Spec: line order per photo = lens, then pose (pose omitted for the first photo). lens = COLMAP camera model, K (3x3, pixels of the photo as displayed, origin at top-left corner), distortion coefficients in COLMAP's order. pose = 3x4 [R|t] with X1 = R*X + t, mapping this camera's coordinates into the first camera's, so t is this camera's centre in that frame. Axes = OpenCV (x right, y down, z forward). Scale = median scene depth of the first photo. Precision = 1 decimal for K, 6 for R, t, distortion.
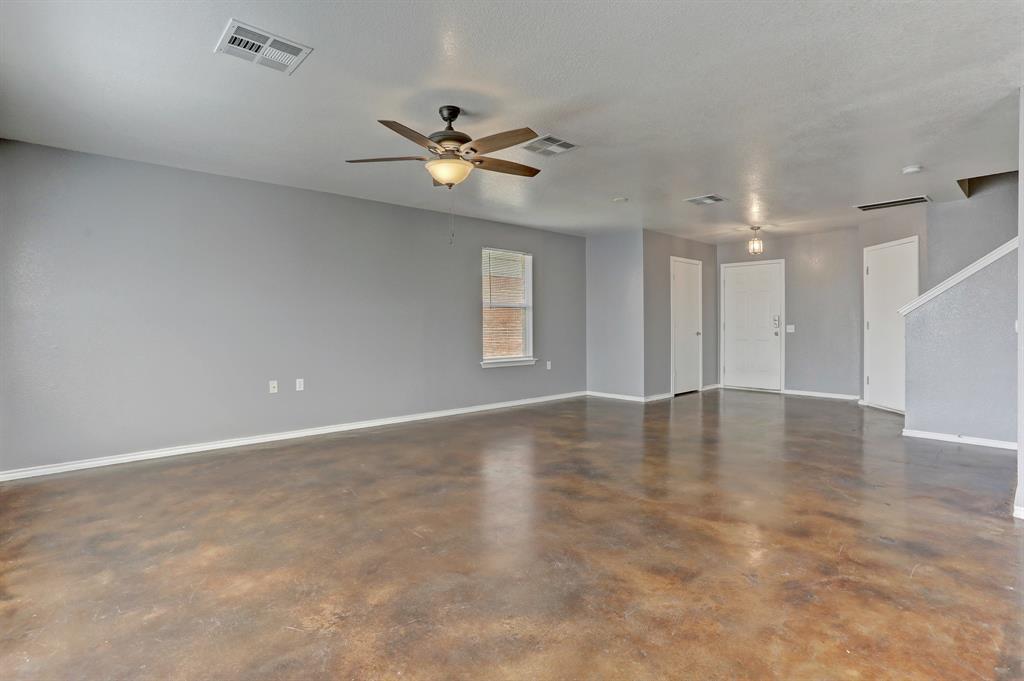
lens RADIAL K [[500.1, 0, 514.2], [0, 500.1, 327.4], [0, 0, 1]] dist [-0.063683, 0.030808]
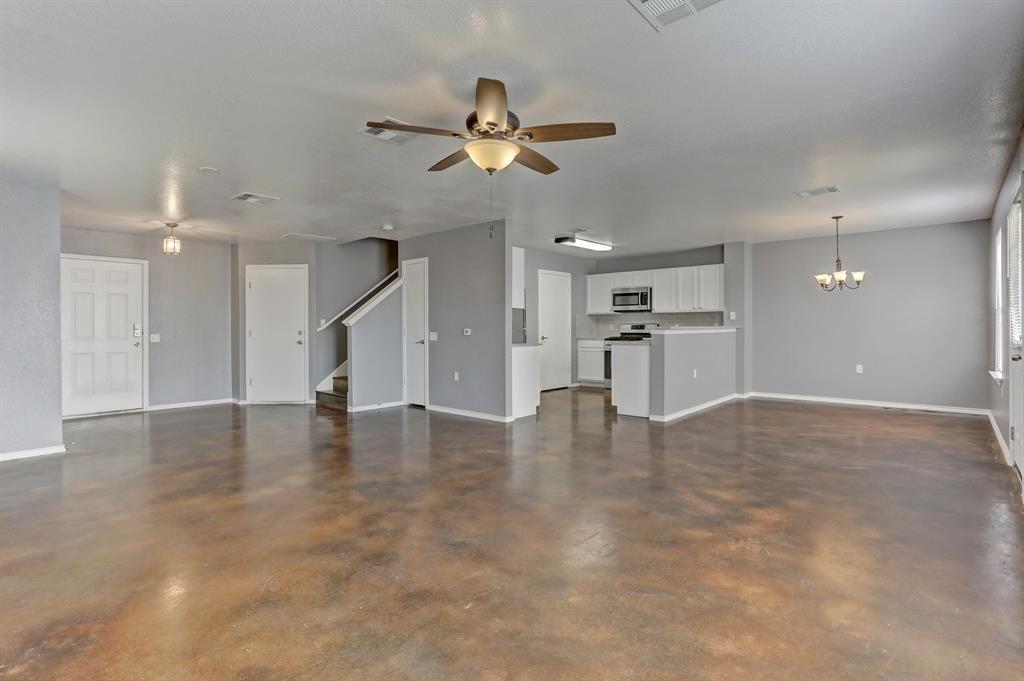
lens RADIAL K [[500.1, 0, 514.2], [0, 500.1, 327.4], [0, 0, 1]] dist [-0.063683, 0.030808]
pose [[-0.107958, 0.008507, 0.994119, -0.490442], [0.013581, 0.999883, -0.007081, -0.002233], [-0.994063, 0.012736, -0.108060, 0.519487]]
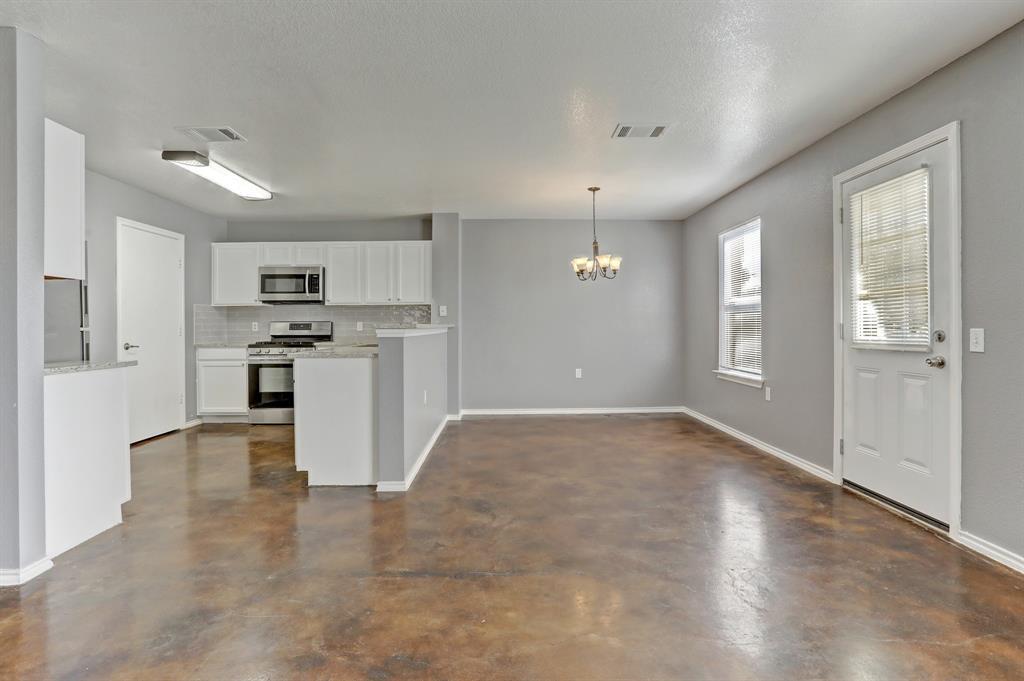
lens RADIAL K [[500.1, 0, 514.2], [0, 500.1, 327.4], [0, 0, 1]] dist [-0.063683, 0.030808]
pose [[-0.759068, 0.011746, 0.650905, -0.027219], [0.017432, 0.999845, 0.002286, -0.001658], [-0.650778, 0.013082, -0.759156, 0.464813]]
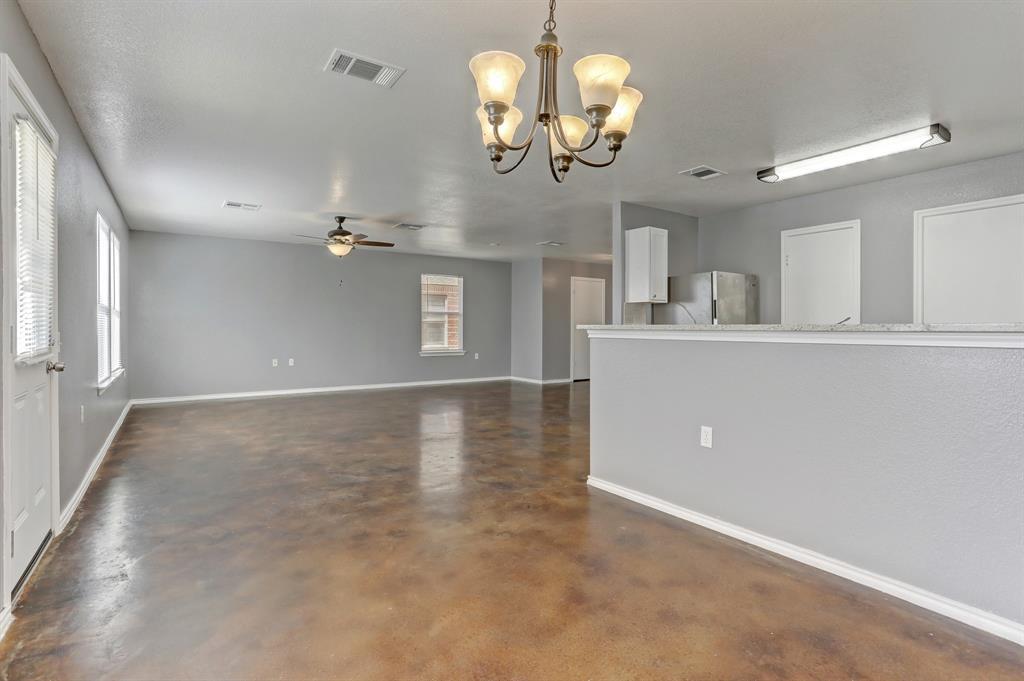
lens RADIAL K [[505.3, 0, 507.2], [0, 505.3, 321.8], [0, 0, 1]] dist [-0.034093, 0.016844]
pose [[0.990289, 0.007136, -0.138838, 0.395365], [-0.009075, 0.999870, -0.013342, -0.002038], [0.138725, 0.014472, 0.990225, -0.433641]]
